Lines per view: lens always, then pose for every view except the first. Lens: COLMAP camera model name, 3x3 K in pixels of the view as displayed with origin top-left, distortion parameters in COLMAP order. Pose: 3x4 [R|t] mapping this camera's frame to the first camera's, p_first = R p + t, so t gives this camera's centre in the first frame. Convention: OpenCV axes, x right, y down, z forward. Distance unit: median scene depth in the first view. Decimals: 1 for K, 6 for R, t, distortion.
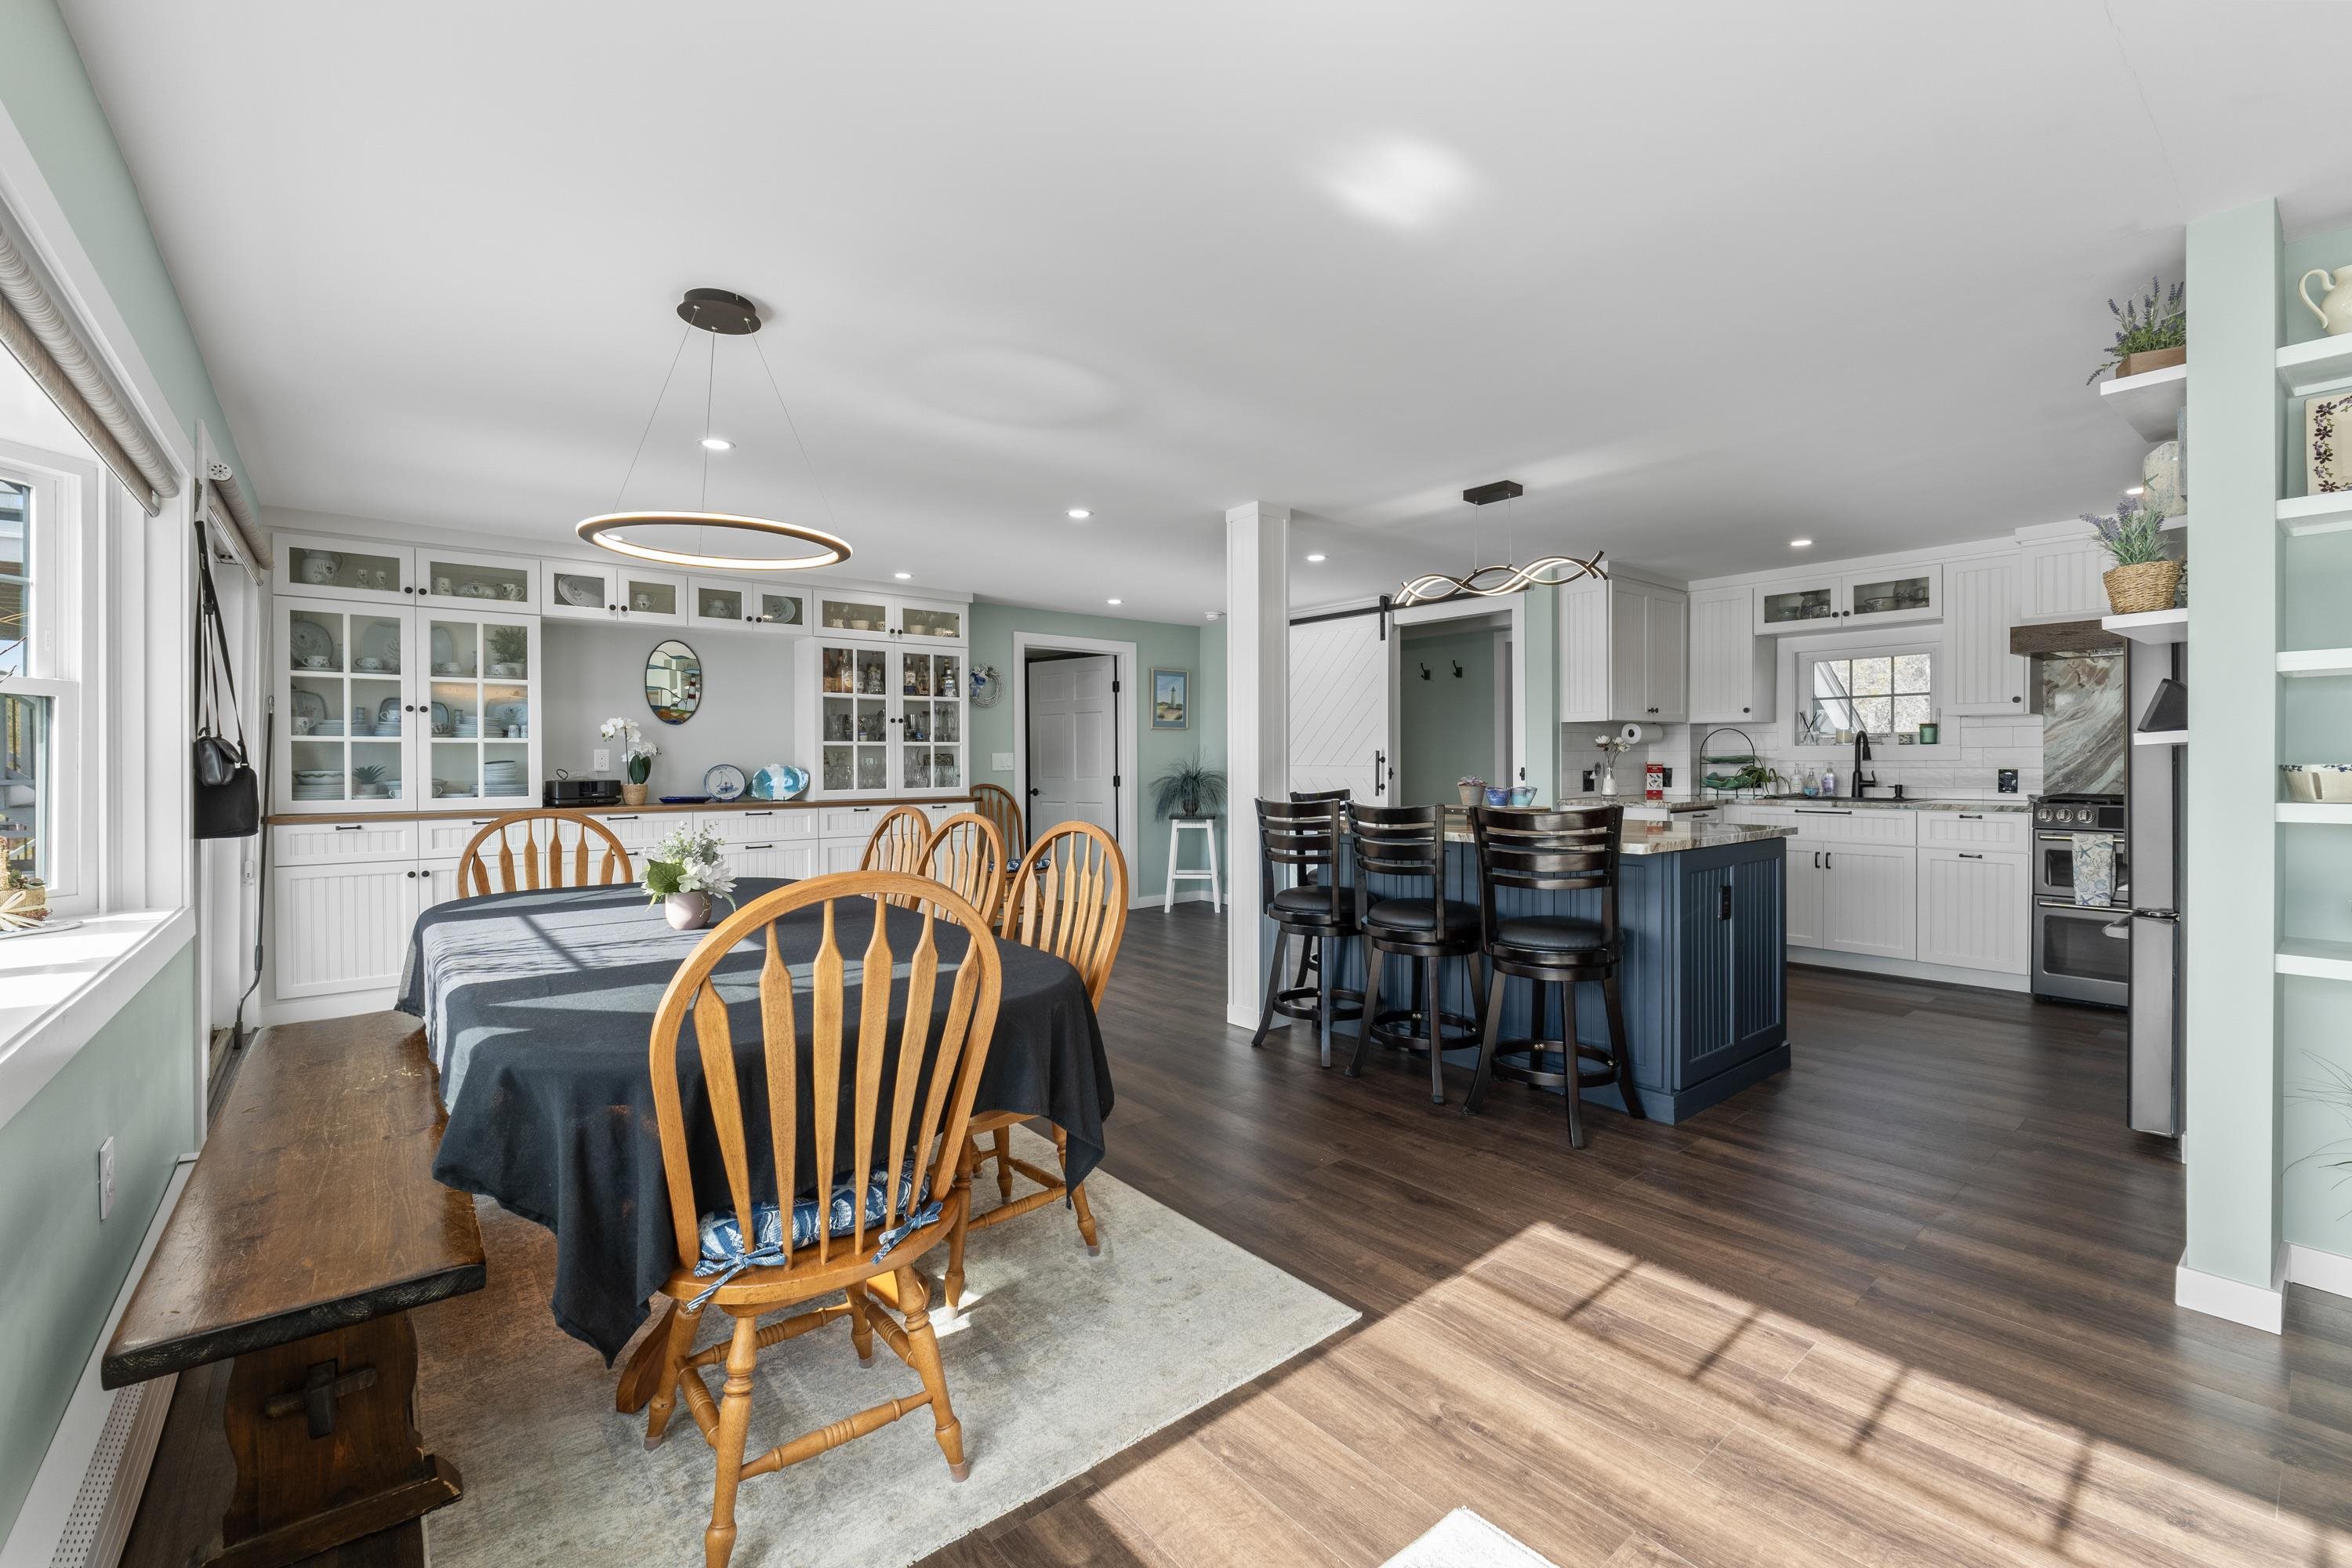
lens RADIAL K [[988.6, 0, 1160.9], [0, 988.6, 763.8], [0, 0, 1]] dist [-0.007177, 0.000018]
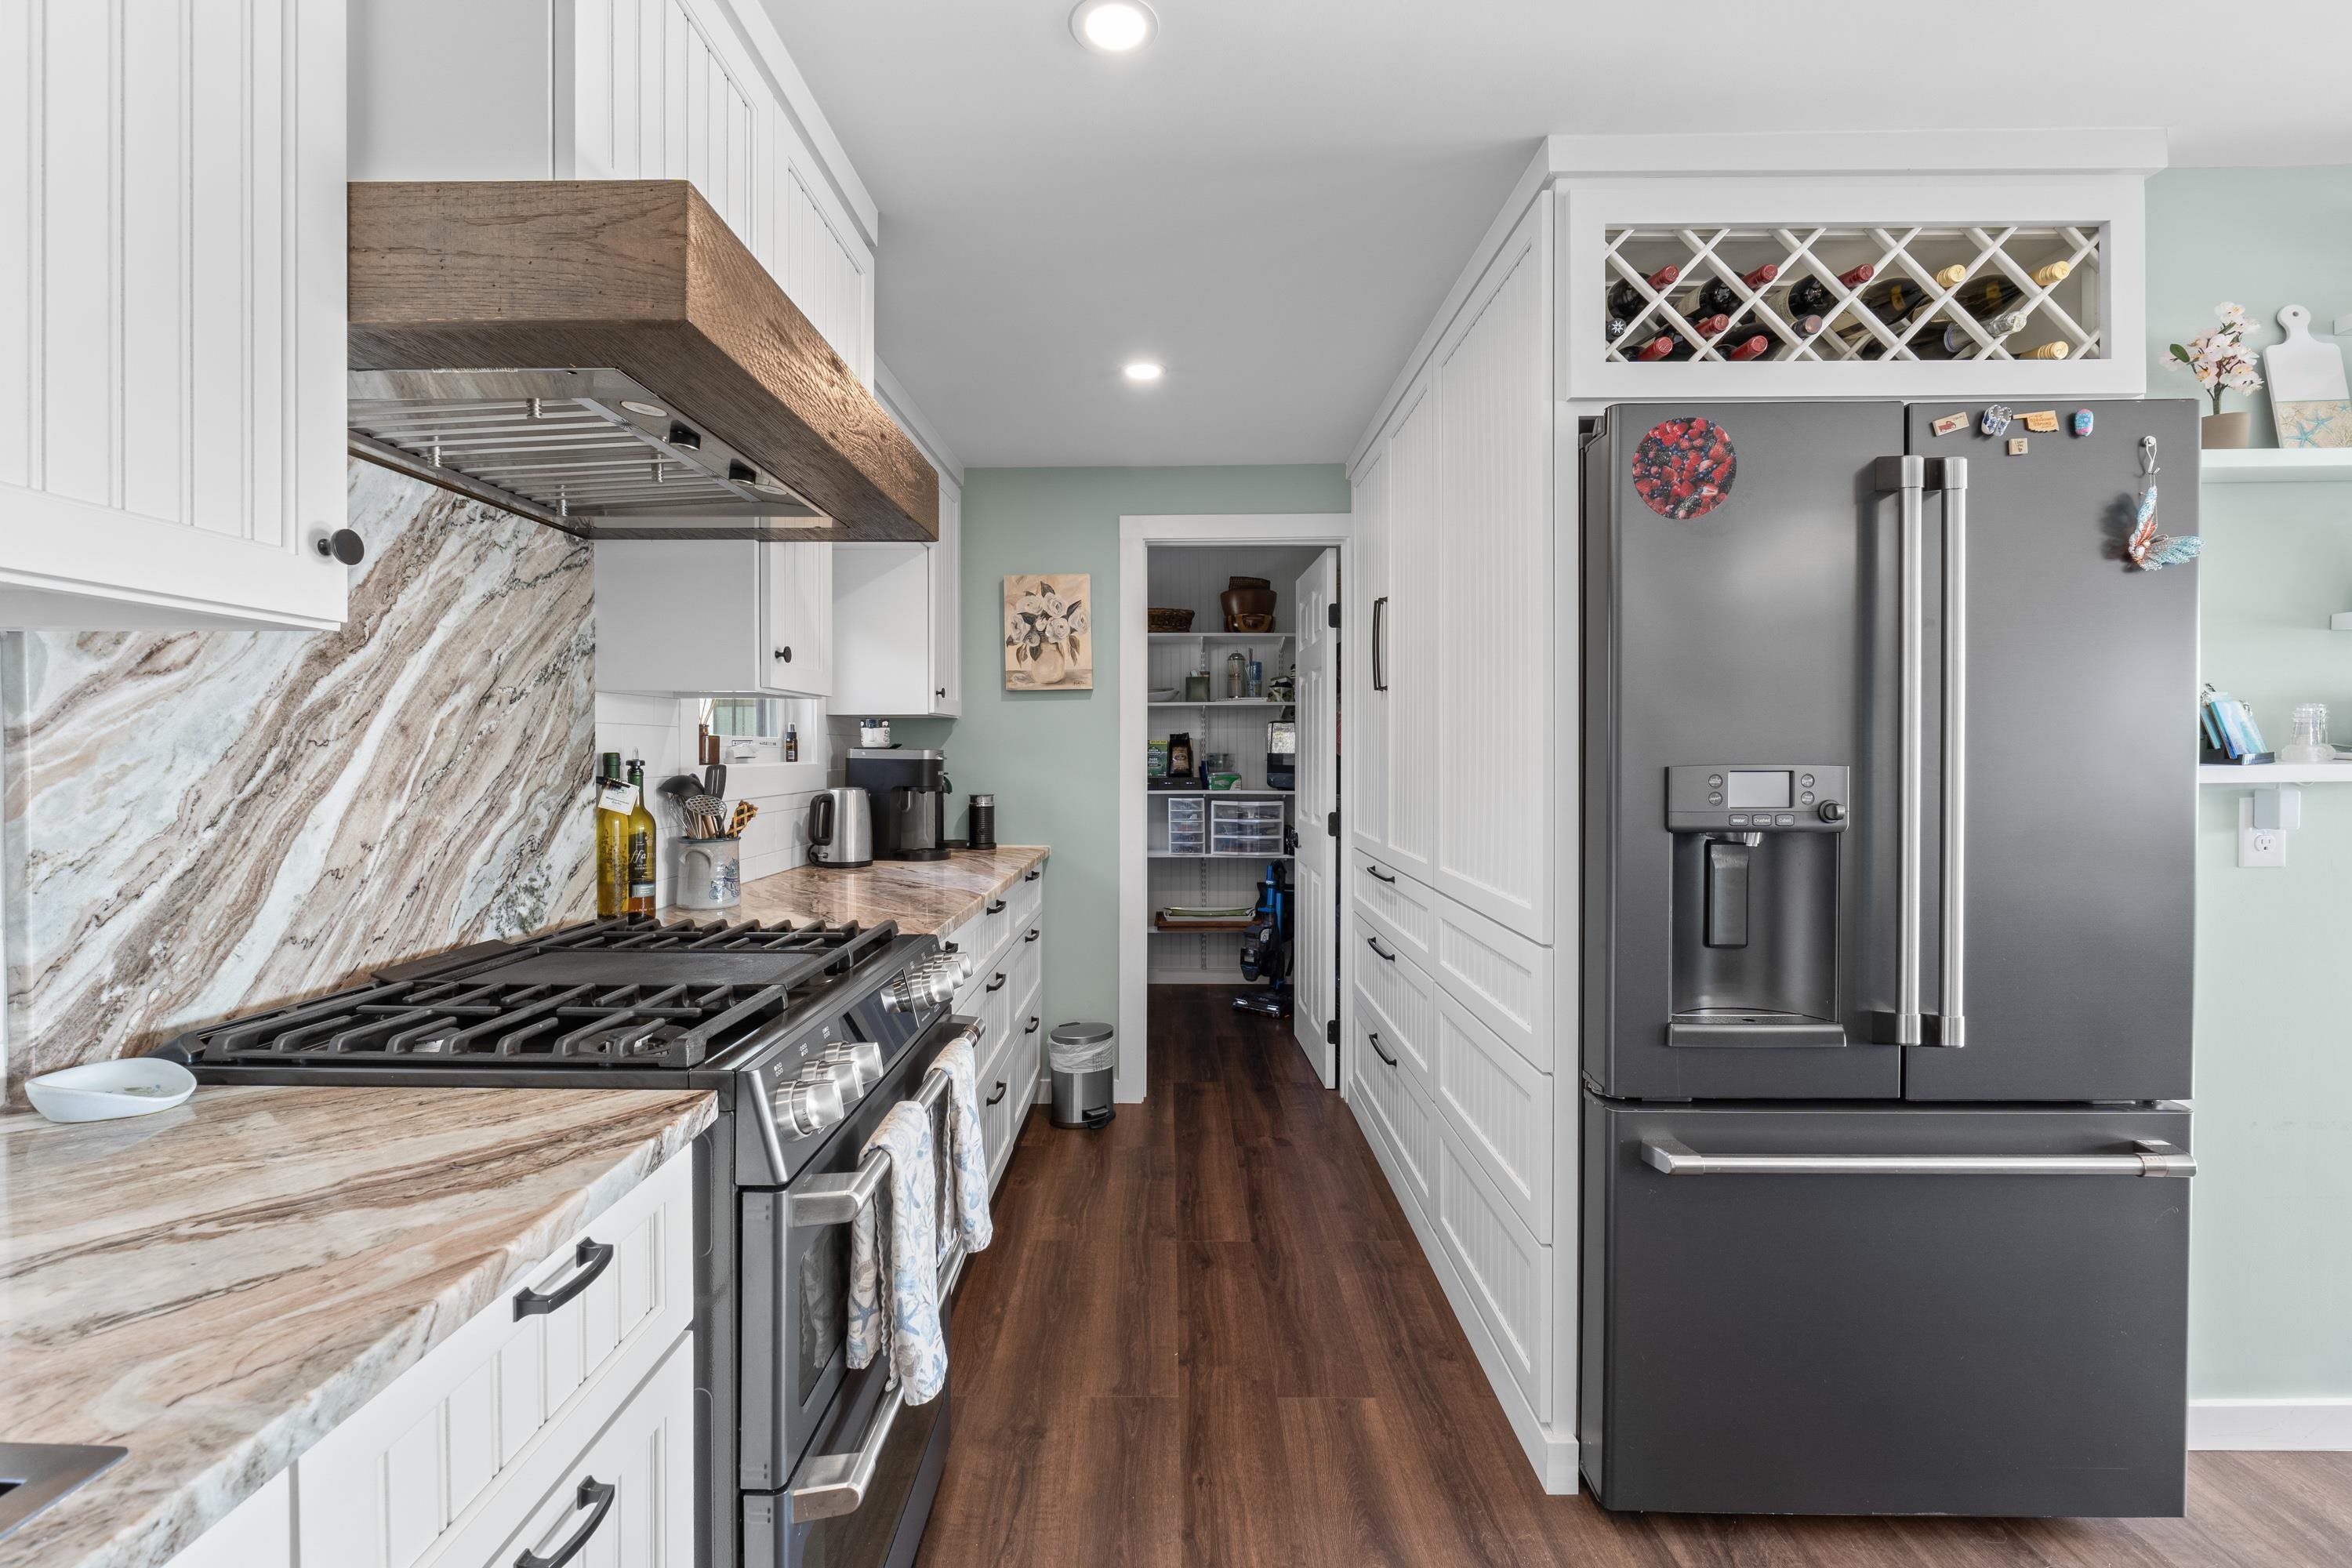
lens RADIAL K [[988.6, 0, 1160.9], [0, 988.6, 763.8], [0, 0, 1]] dist [-0.007177, 0.000018]
pose [[-0.770584, 0.002293, 0.637334, 0.552168], [0.011542, 0.999880, 0.010359, -0.022012], [-0.637234, 0.015339, -0.770518, 0.894656]]
